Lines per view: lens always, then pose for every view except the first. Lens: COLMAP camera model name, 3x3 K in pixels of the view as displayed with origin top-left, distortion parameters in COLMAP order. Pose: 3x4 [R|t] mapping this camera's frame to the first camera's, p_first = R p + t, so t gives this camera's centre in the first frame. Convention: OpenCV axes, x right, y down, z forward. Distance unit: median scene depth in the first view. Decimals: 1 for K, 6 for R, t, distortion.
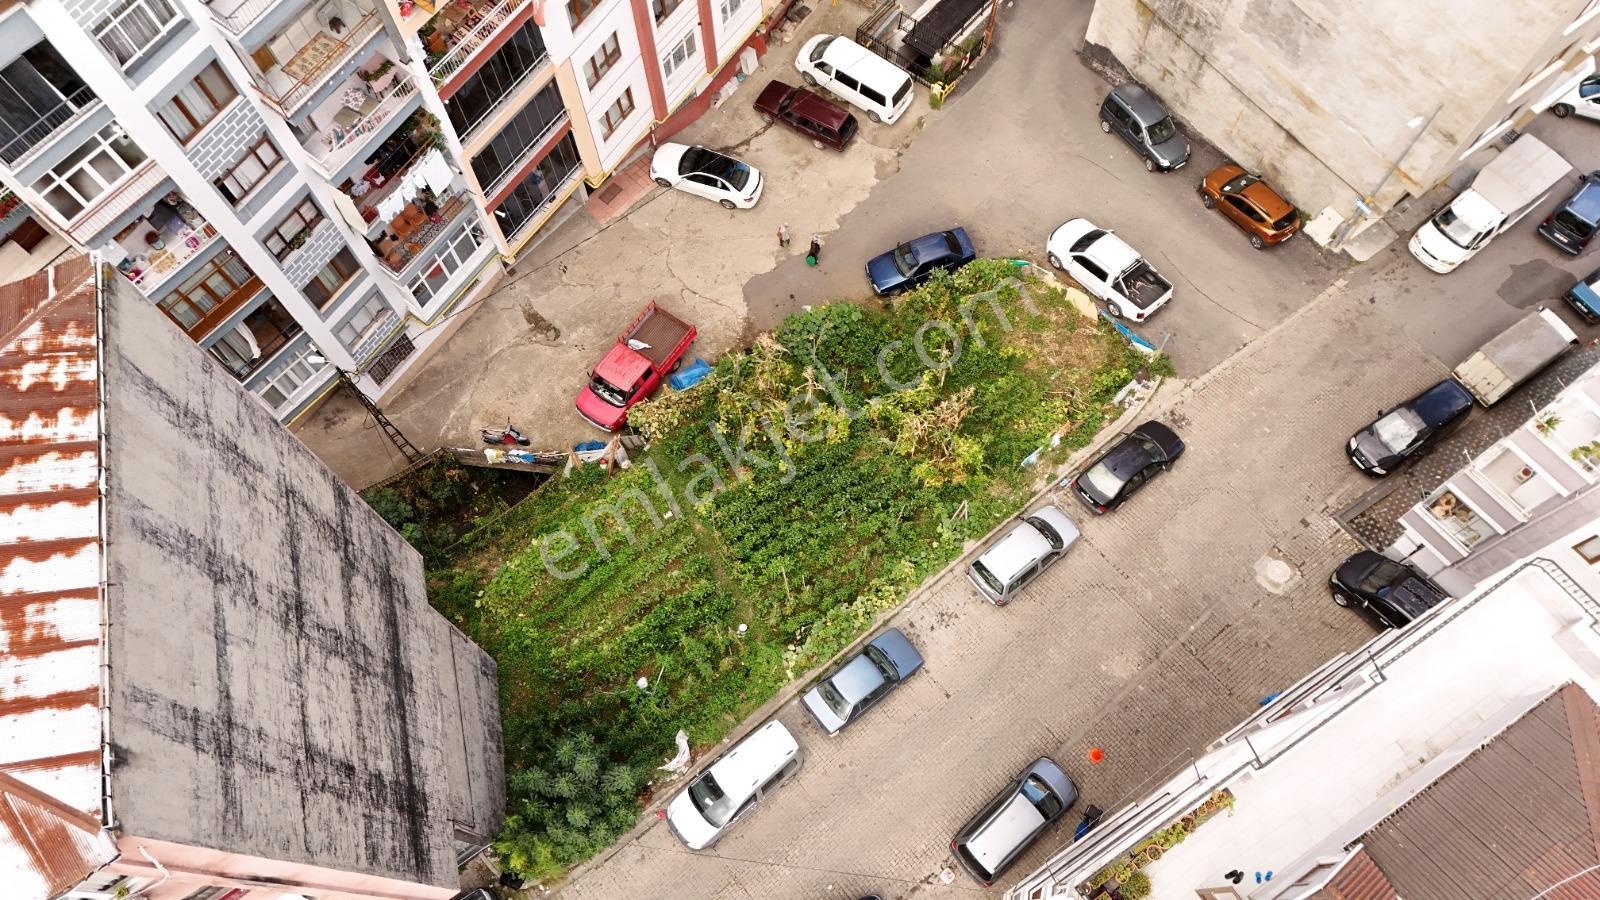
lens RADIAL K [[1181.1, 0, 801.7], [0, 1181.1, 449.4], [0, 0, 1]] dist [0.063706, -0.050388]
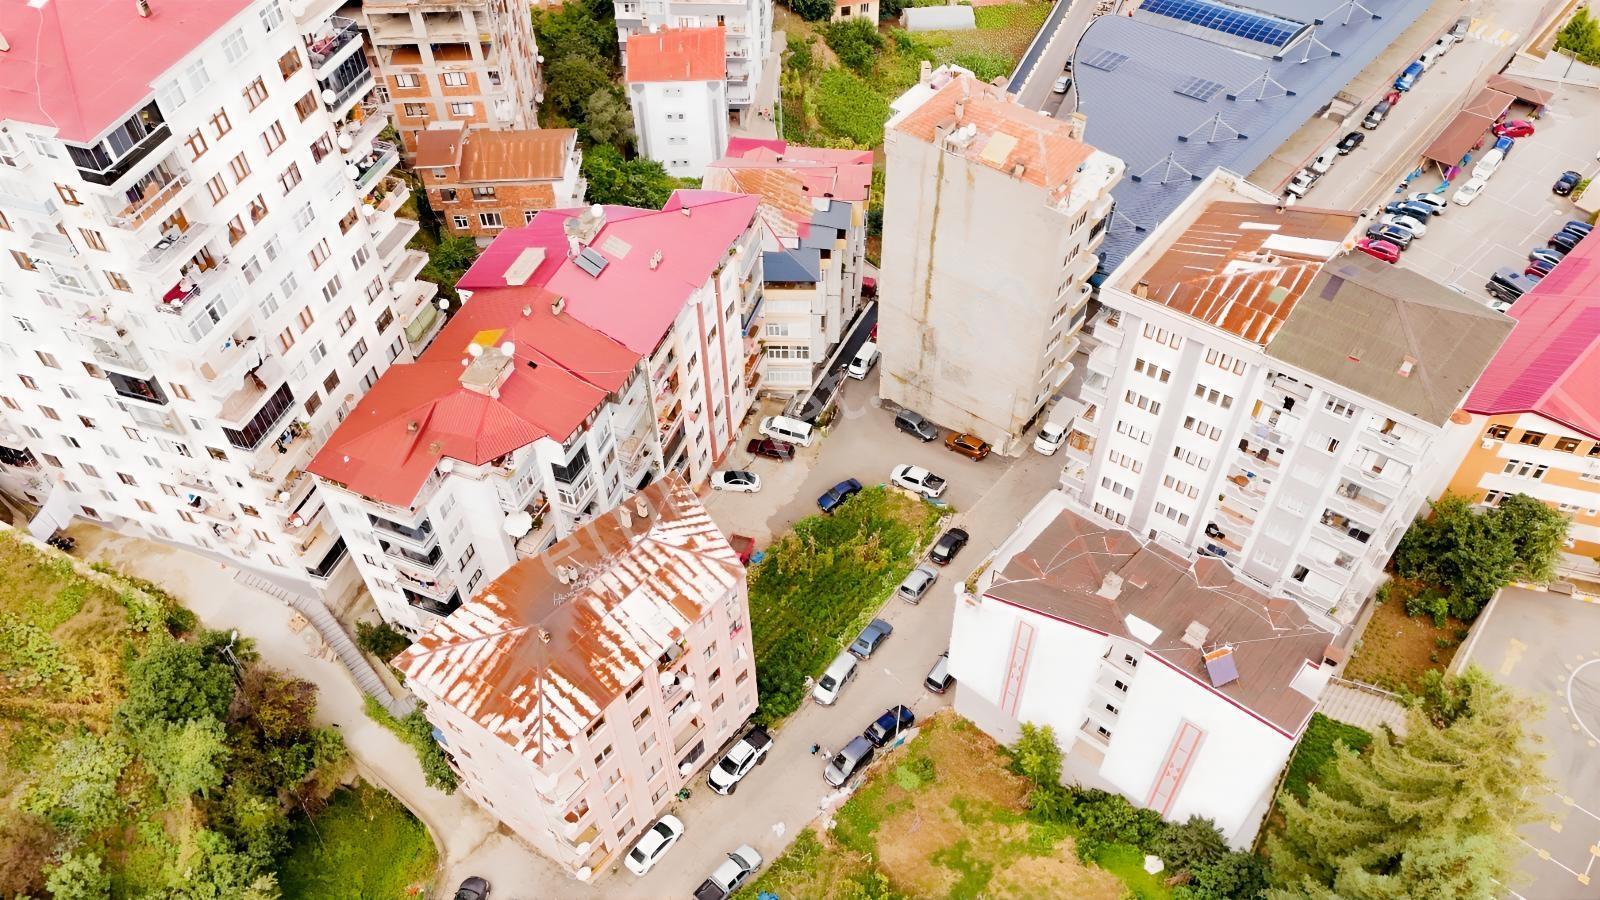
lens RADIAL K [[1177.4, 0, 802.5], [0, 1177.4, 447.8], [0, 0, 1]] dist [0.097280, -0.107508]
pose [[0.962640, -0.194266, 0.188641, -0.407751], [0.247859, 0.912679, -0.324936, 0.513185], [-0.109045, 0.359553, 0.926731, -1.209708]]
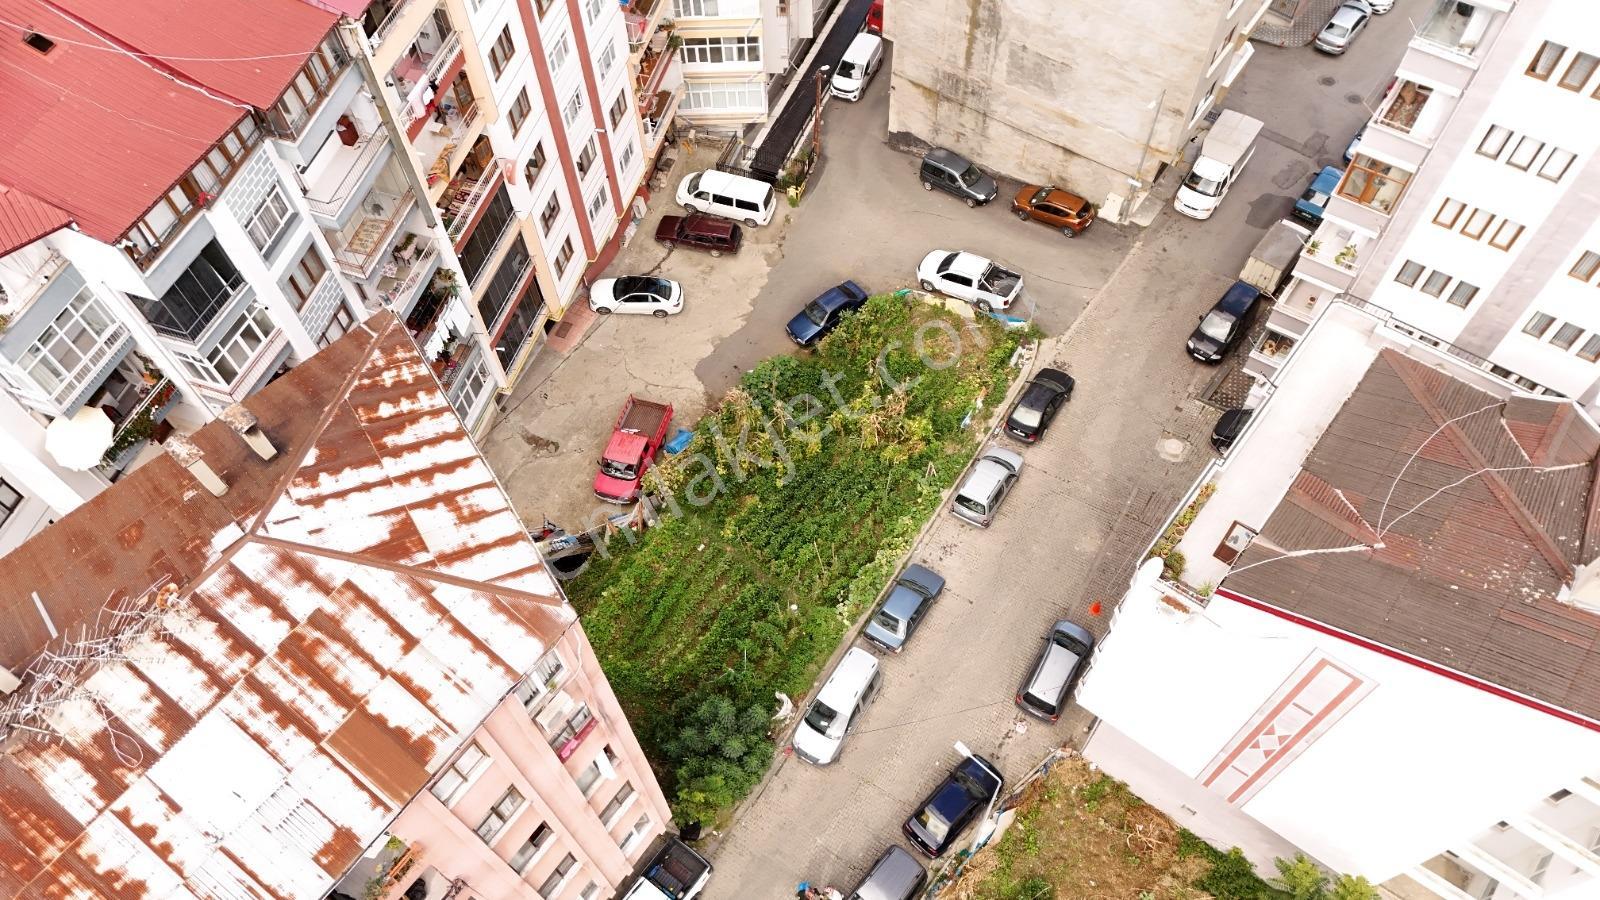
lens RADIAL K [[1181.1, 0, 801.7], [0, 1181.1, 449.4], [0, 0, 1]] dist [0.063706, -0.050388]
pose [[0.948788, -0.272011, 0.160659, -0.176377], [0.295332, 0.944269, -0.145380, 0.160958], [-0.112160, 0.185383, 0.976244, -0.196242]]
